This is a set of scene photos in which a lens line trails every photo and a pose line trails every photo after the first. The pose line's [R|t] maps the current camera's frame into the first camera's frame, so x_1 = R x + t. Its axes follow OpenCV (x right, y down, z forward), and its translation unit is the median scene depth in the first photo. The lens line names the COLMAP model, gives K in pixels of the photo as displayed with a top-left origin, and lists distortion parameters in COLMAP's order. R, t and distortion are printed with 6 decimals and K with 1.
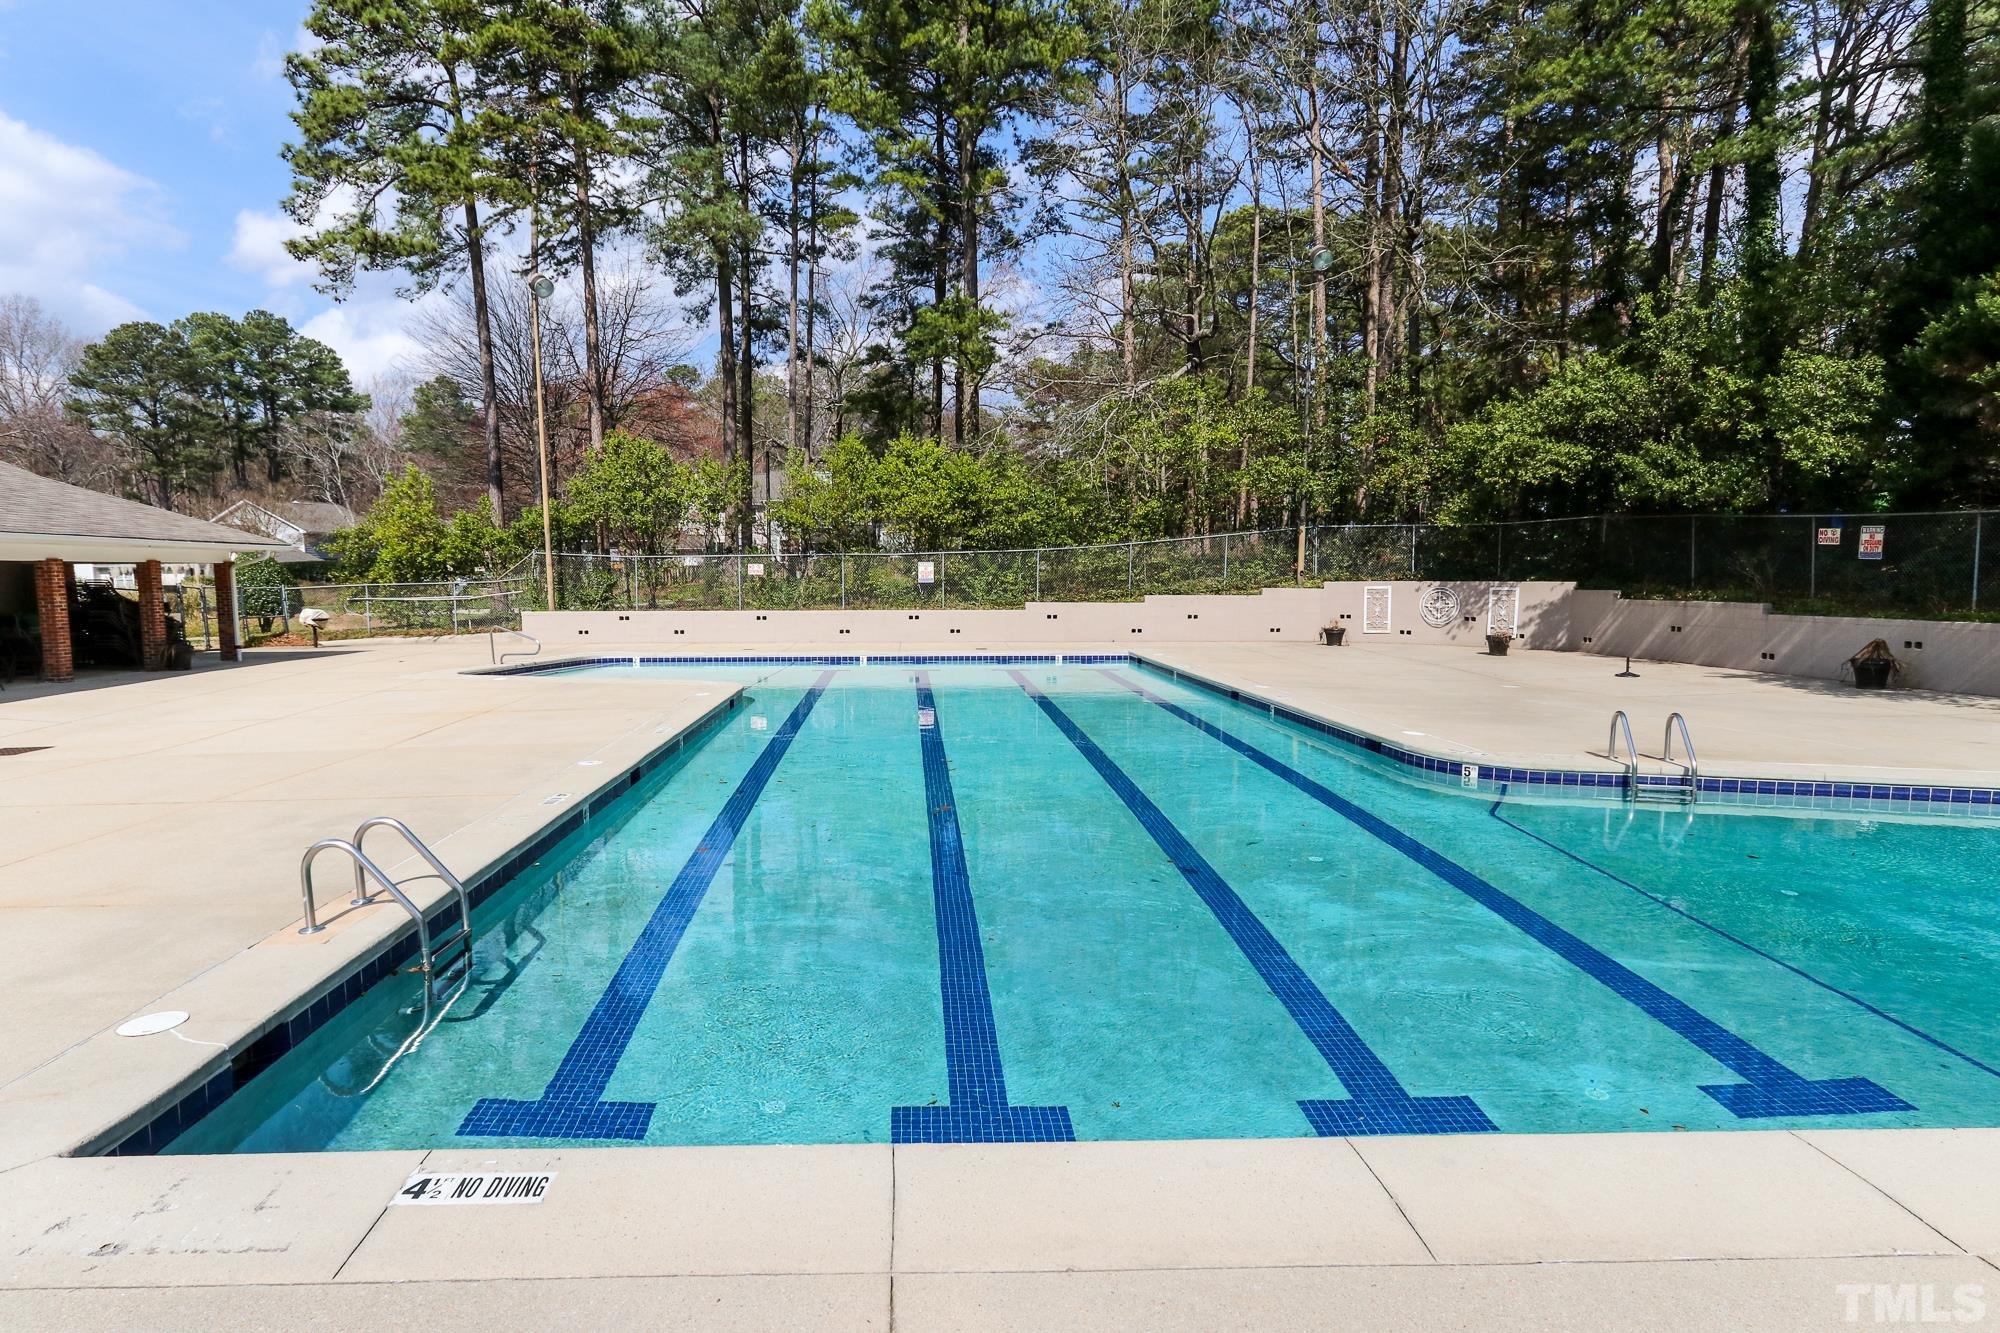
lens RADIAL K [[995.6, 0, 995.7], [0, 995.6, 664.9], [0, 0, 1]] dist [-0.000749, -0.000448]
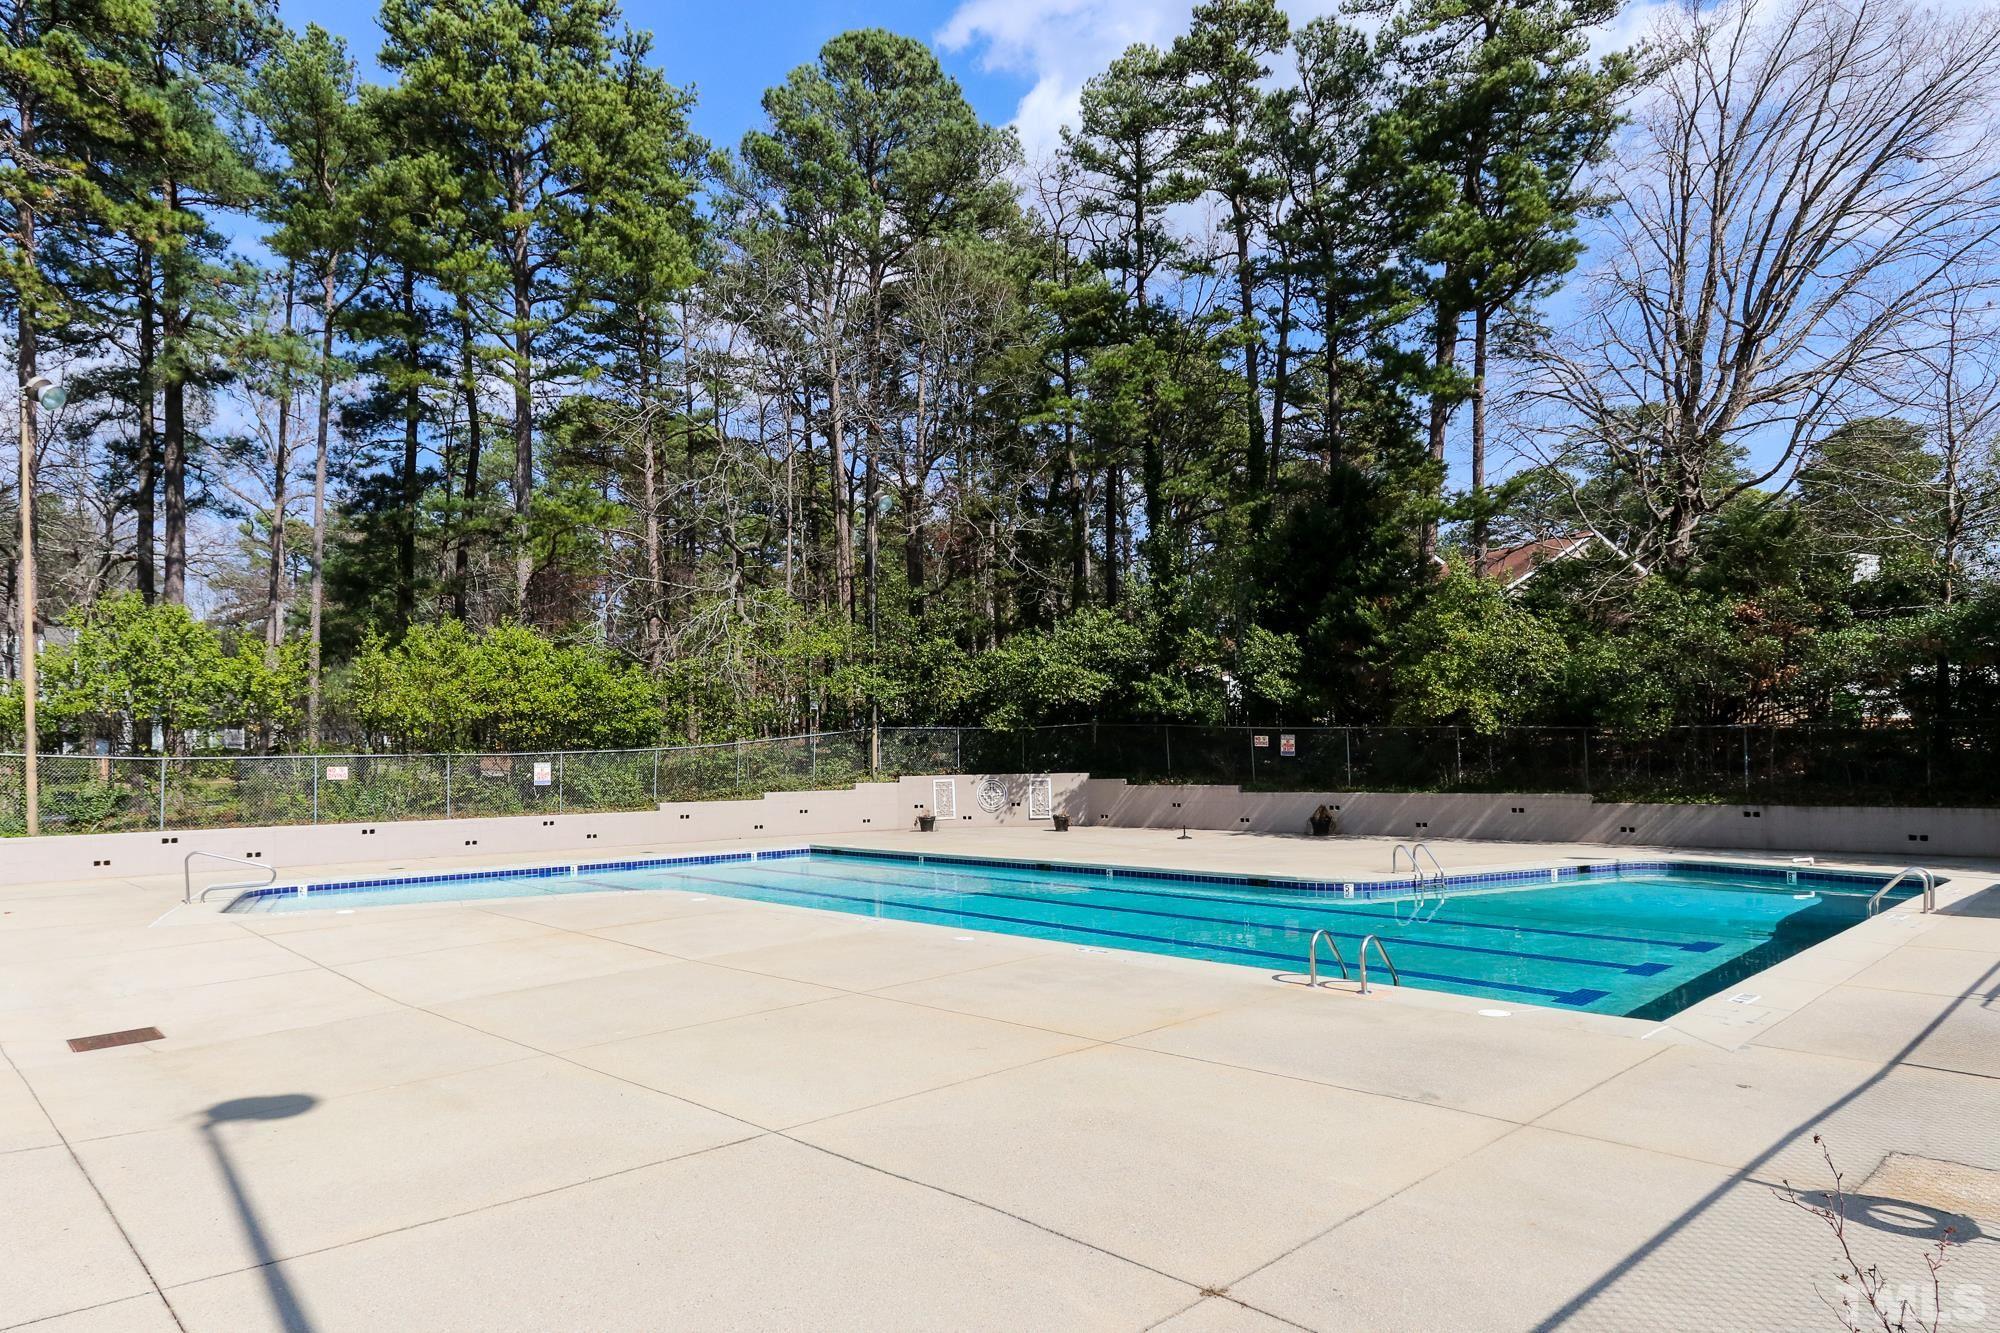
lens RADIAL K [[1051.7, 0, 970.5], [0, 1051.7, 683.3], [0, 0, 1]] dist [-0.005426, -0.000549]
pose [[0.786062, 0.037128, 0.617032, -0.451583], [0.069819, 0.986474, -0.148303, -0.005199], [-0.614192, 0.159656, 0.772837, -0.005621]]
